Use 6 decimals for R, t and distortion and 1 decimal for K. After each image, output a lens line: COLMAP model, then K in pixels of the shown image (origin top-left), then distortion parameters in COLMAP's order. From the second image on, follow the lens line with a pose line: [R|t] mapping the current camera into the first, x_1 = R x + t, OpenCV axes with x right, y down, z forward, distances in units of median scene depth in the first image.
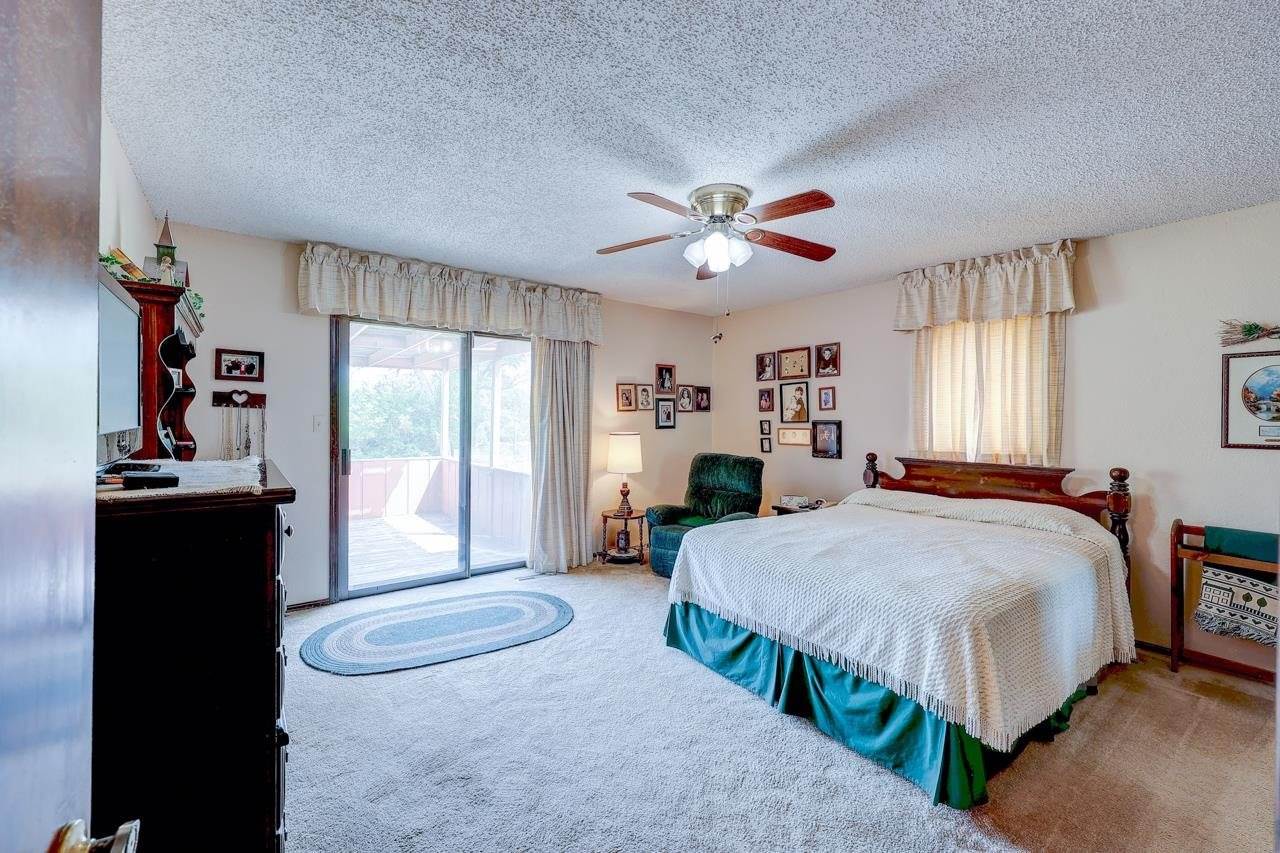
lens RADIAL K [[525.2, 0, 642.1], [0, 525.2, 418.1], [0, 0, 1]] dist [-0.001483, -0.000248]
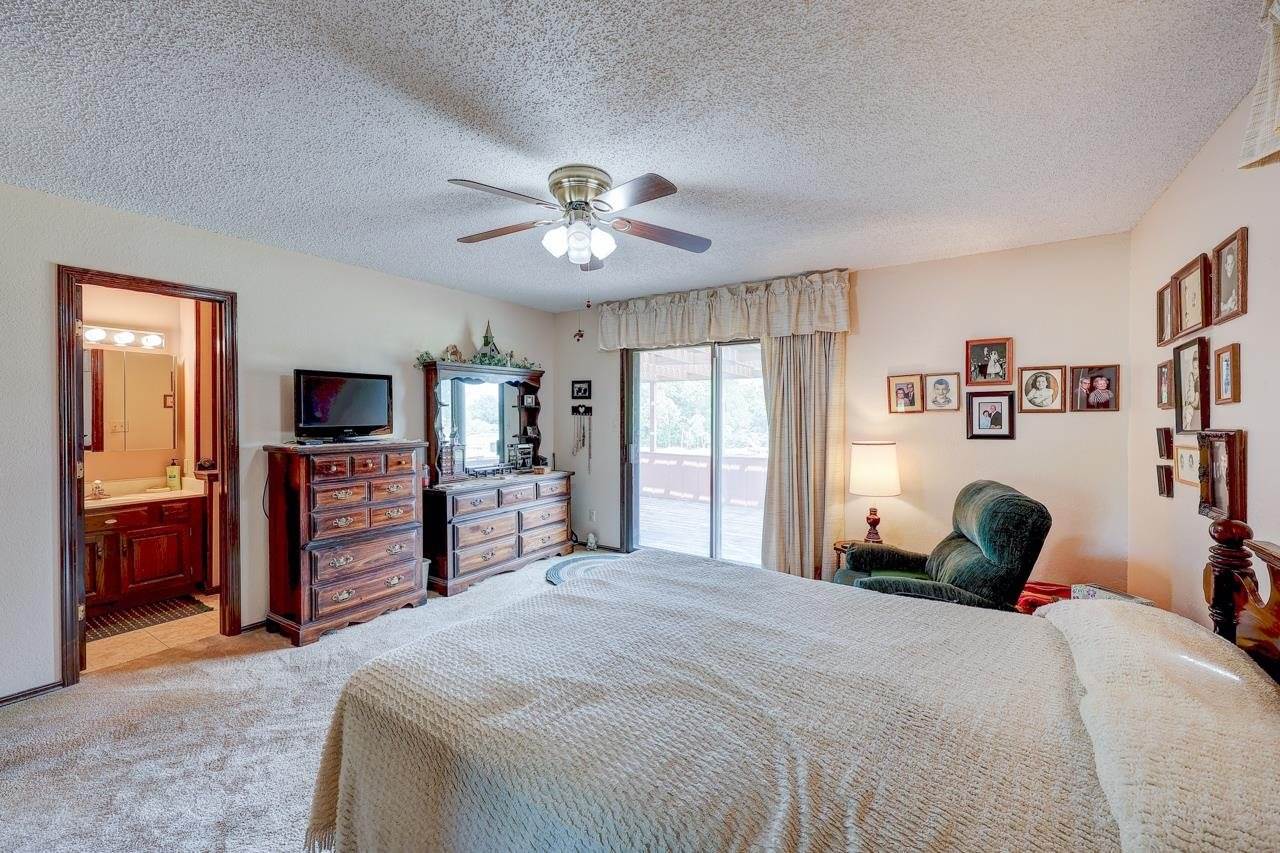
lens RADIAL K [[525.2, 0, 638.9], [0, 525.2, 421.3], [0, 0, 1]] dist [-0.001483, -0.000248]
pose [[0.315432, -0.001664, -0.948947, 0.577088], [-0.003316, 0.999990, -0.002855, 0.001735], [0.948942, 0.004047, 0.315424, 0.441850]]
